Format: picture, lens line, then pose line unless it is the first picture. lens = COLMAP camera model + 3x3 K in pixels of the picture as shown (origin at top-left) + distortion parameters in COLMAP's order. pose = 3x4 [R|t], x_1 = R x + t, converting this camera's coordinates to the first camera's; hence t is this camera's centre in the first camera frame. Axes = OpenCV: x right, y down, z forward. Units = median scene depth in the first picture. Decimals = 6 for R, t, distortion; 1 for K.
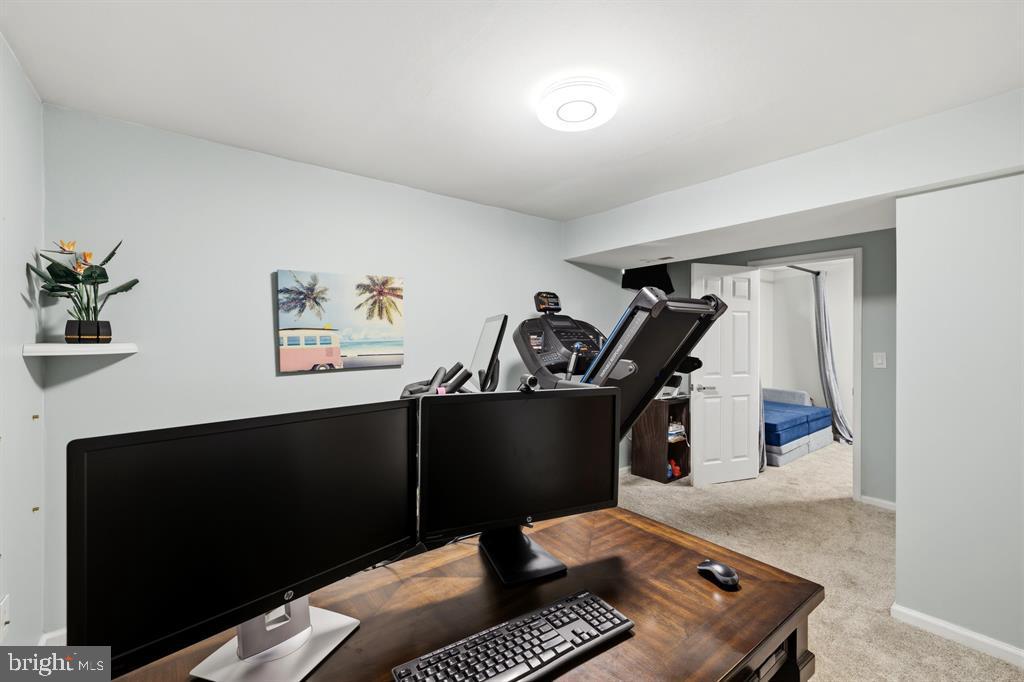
lens RADIAL K [[430.2, 0, 511.6], [0, 430.2, 337.6], [0, 0, 1]] dist [0.000721, -0.000176]
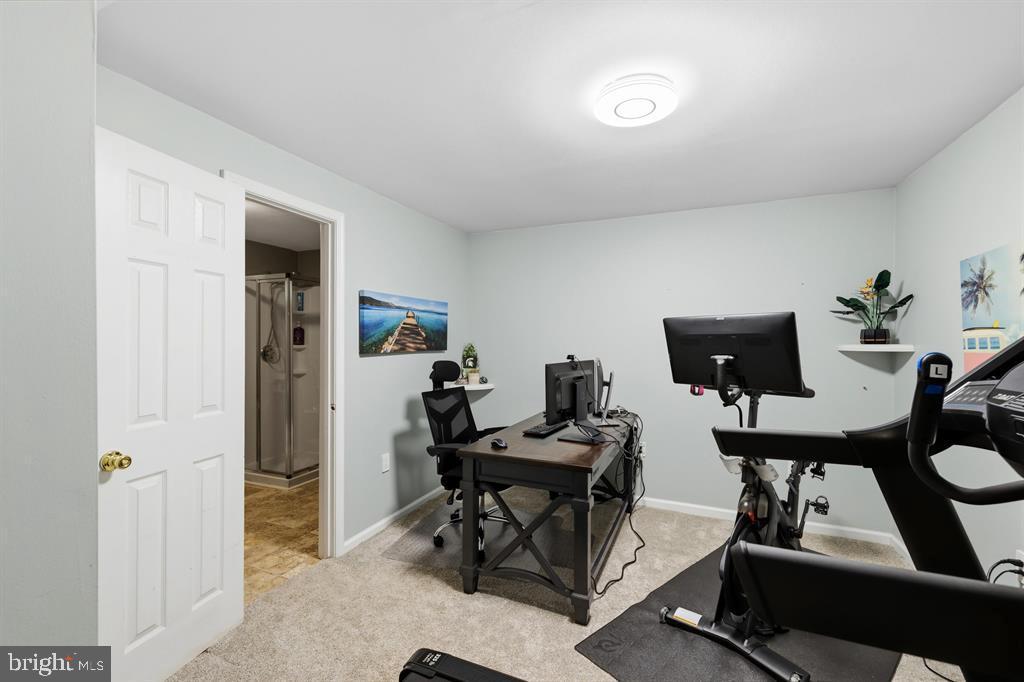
lens RADIAL K [[430.2, 0, 503.7], [0, 430.2, 343.8], [0, 0, 1]] dist [0.000721, -0.000176]
pose [[-0.877245, -0.001115, -0.480042, 0.656775], [-0.003305, 0.999988, 0.003718, 0.008066], [0.480032, 0.004848, -0.877238, 1.270179]]
